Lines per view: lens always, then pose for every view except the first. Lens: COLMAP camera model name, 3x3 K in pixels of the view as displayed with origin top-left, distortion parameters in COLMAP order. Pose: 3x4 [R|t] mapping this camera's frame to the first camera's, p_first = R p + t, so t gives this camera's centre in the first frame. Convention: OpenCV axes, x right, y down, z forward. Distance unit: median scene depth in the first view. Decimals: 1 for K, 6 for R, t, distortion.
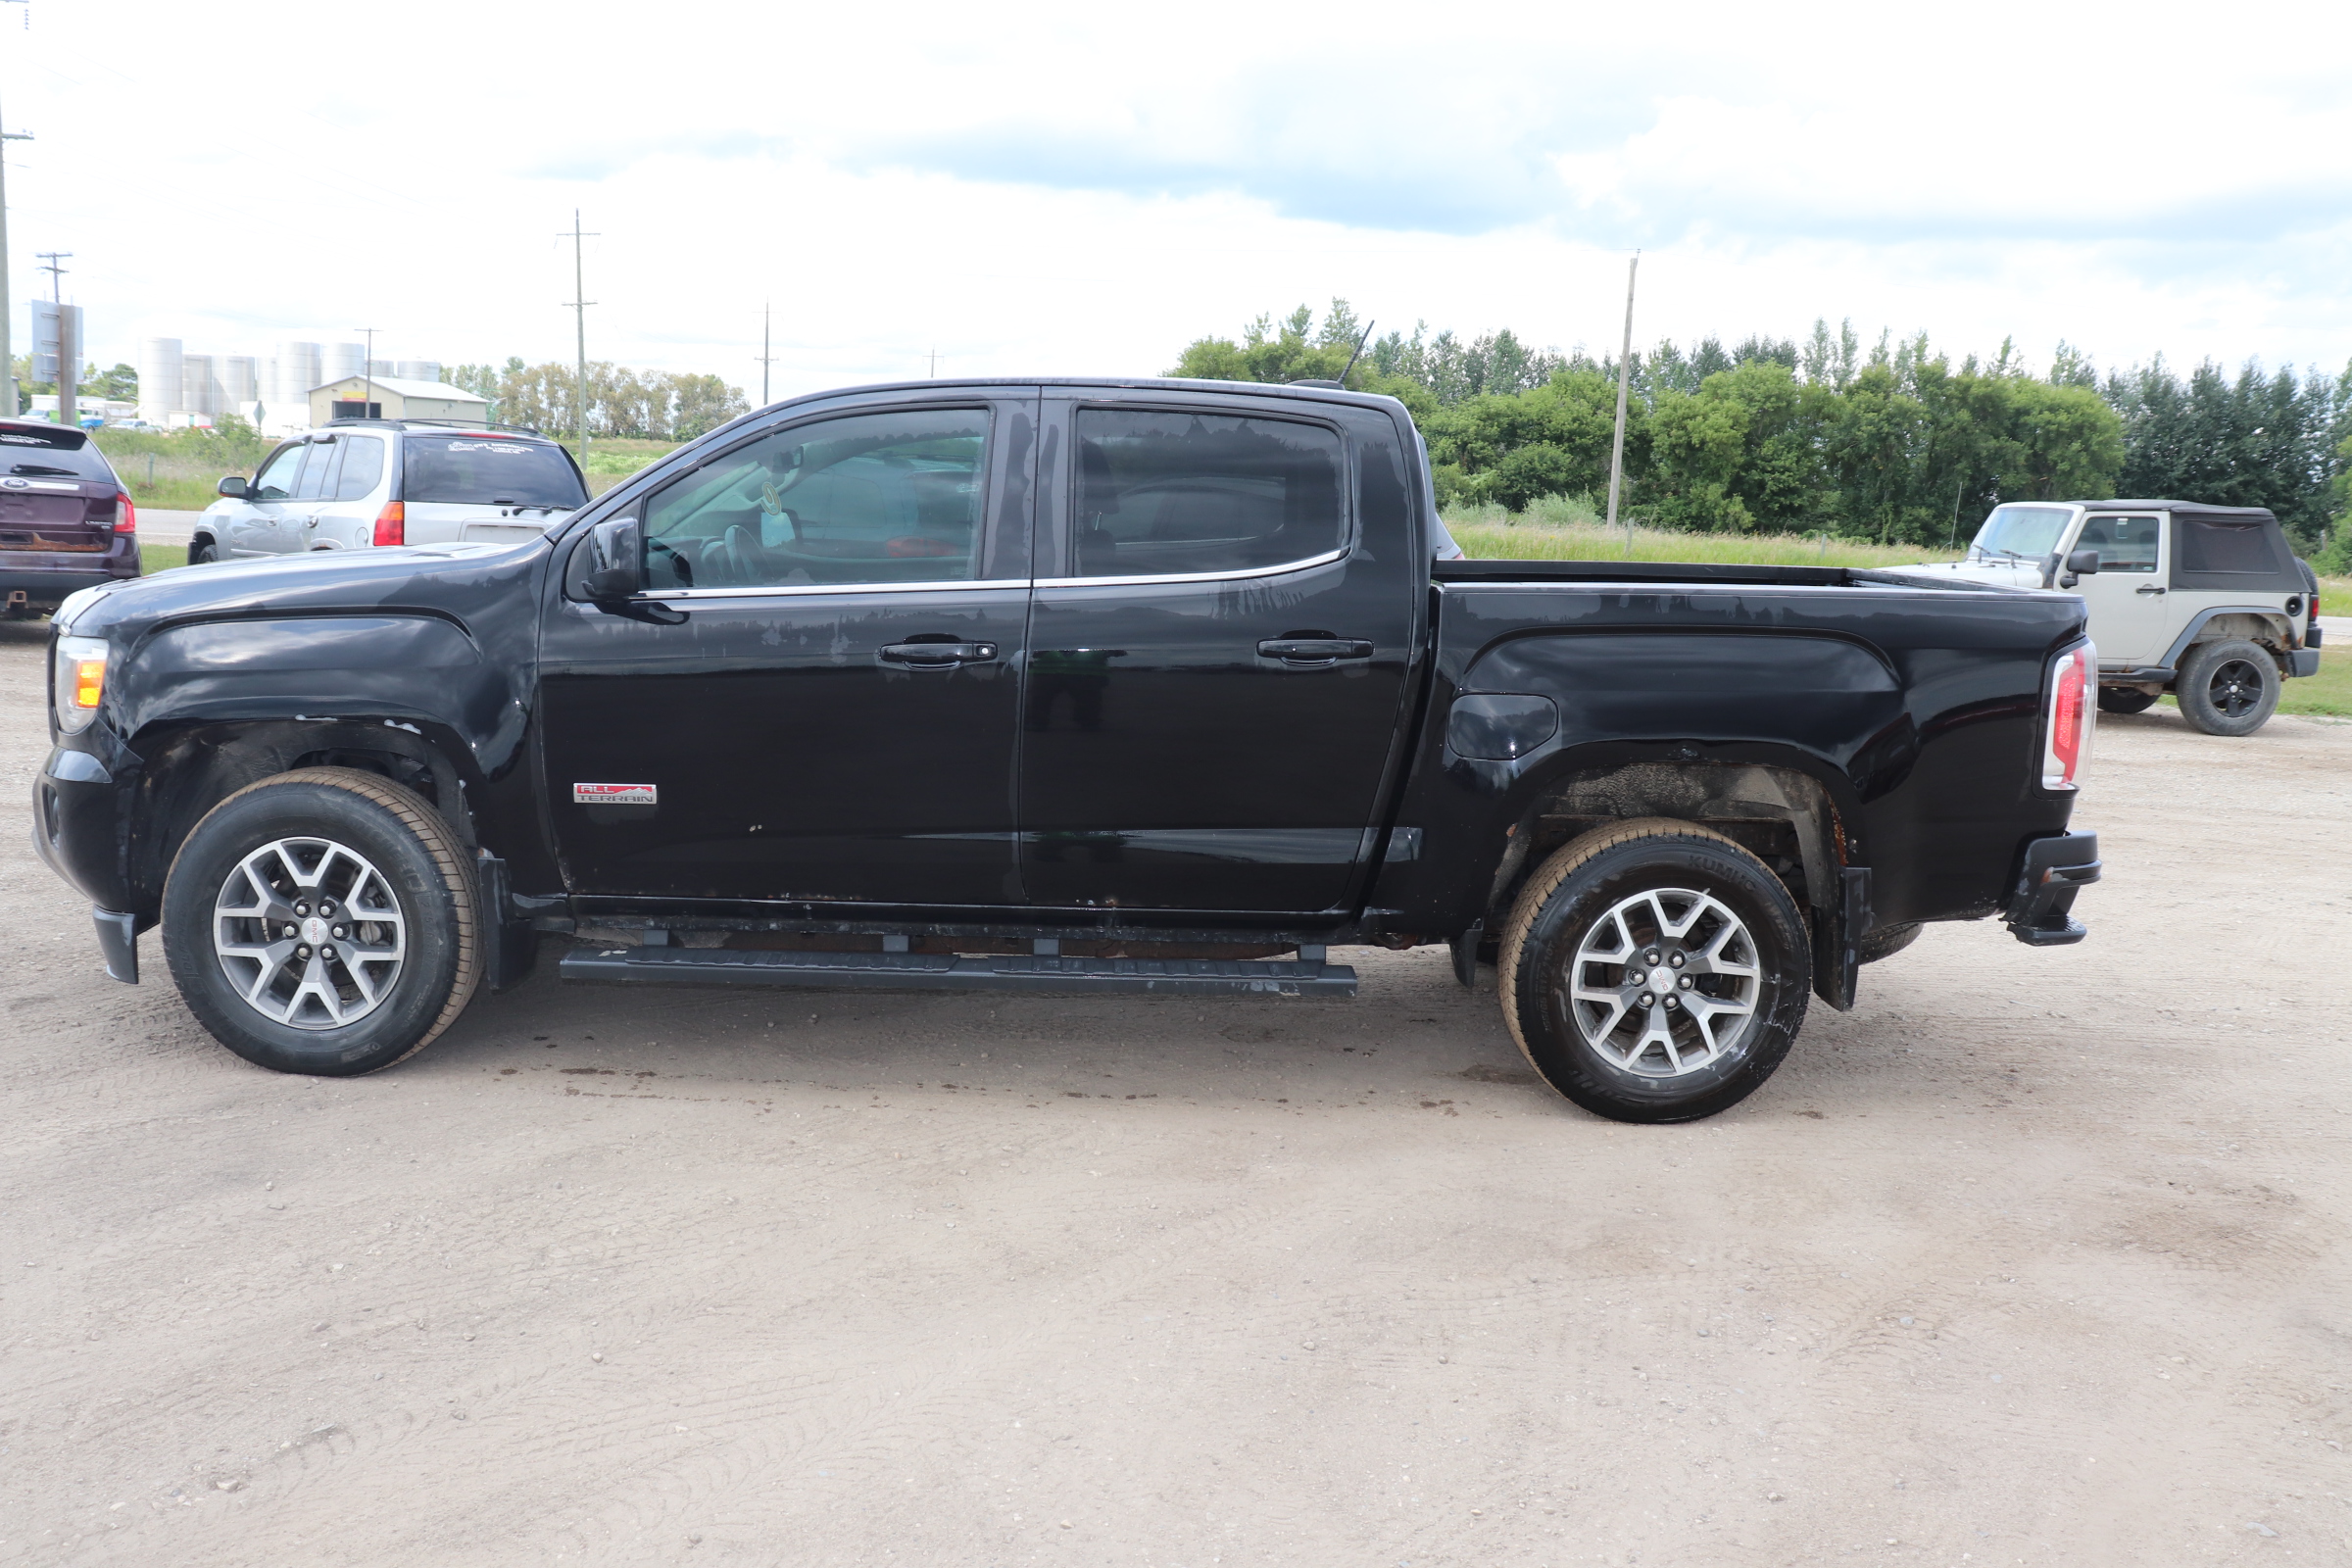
lens RADIAL K [[1921.6, 0, 1179.2], [0, 1921.6, 775.0], [0, 0, 1]] dist [-0.160915, 0.138094]
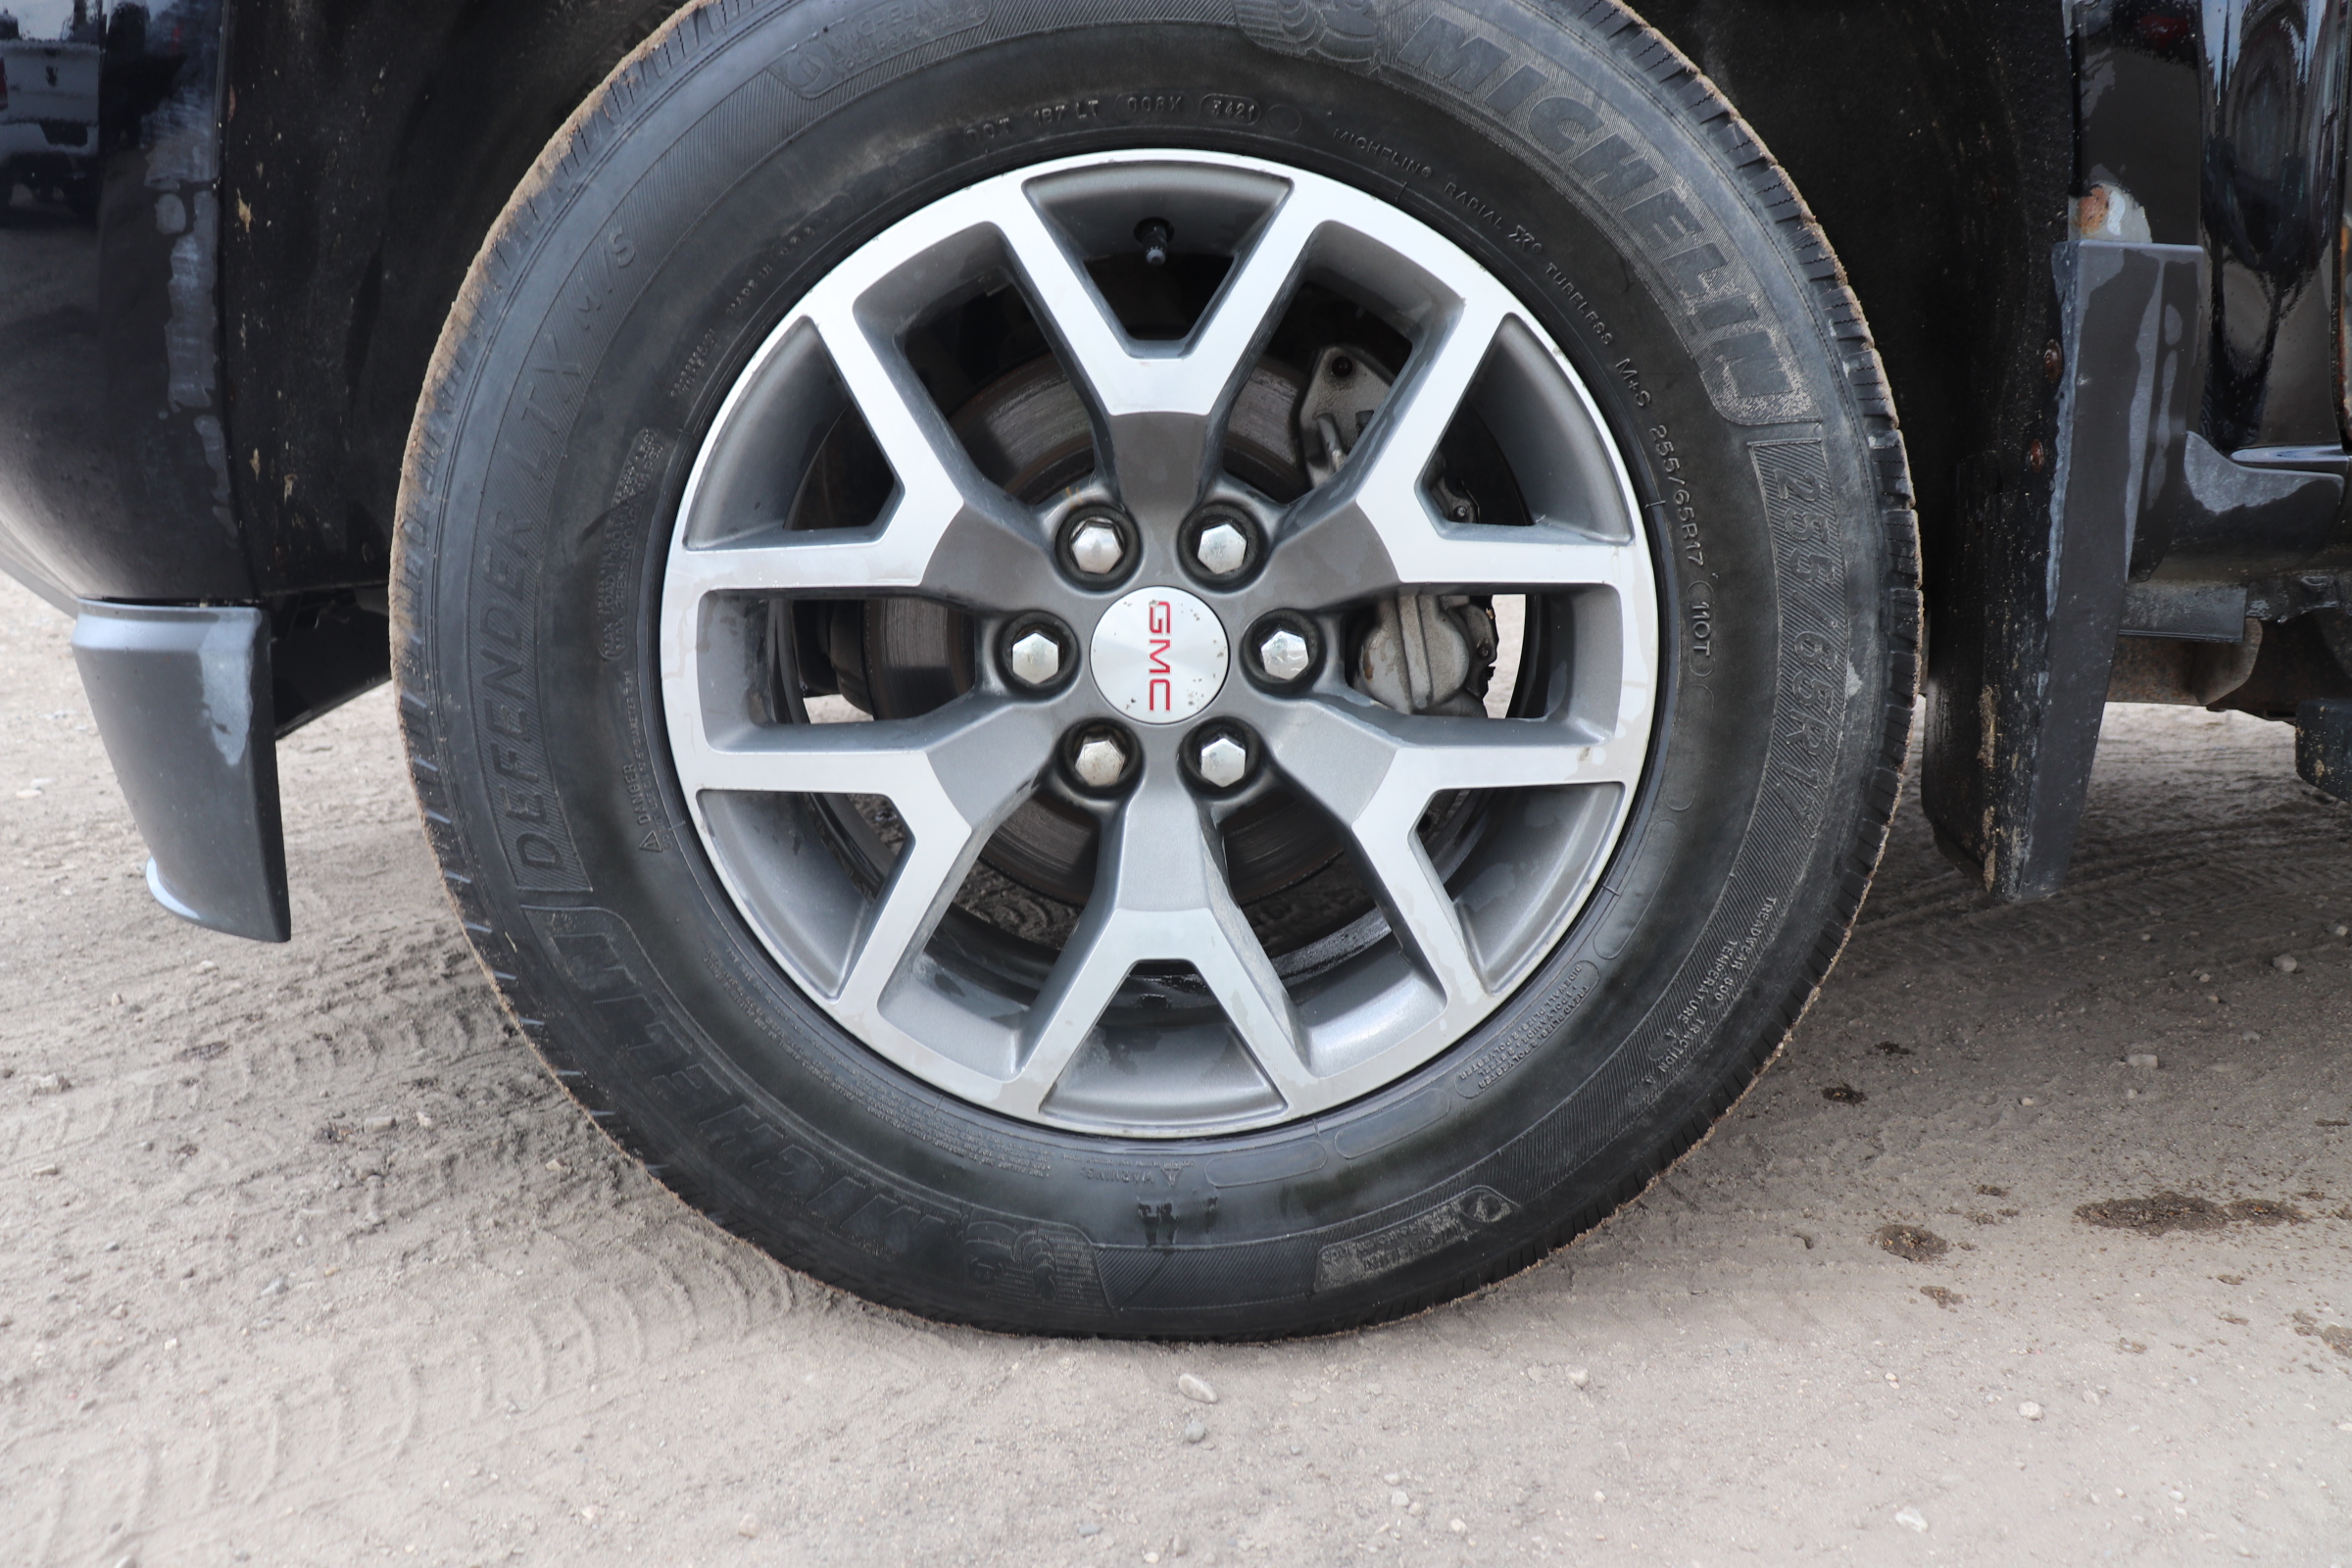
lens RADIAL K [[1921.6, 0, 1179.2], [0, 1921.6, 775.0], [0, 0, 1]] dist [-0.160915, 0.138094]
pose [[0.999222, -0.028035, -0.027738, -0.456916], [0.029867, 0.997239, 0.067985, 0.082702], [0.025755, -0.068761, 0.997301, 0.793817]]
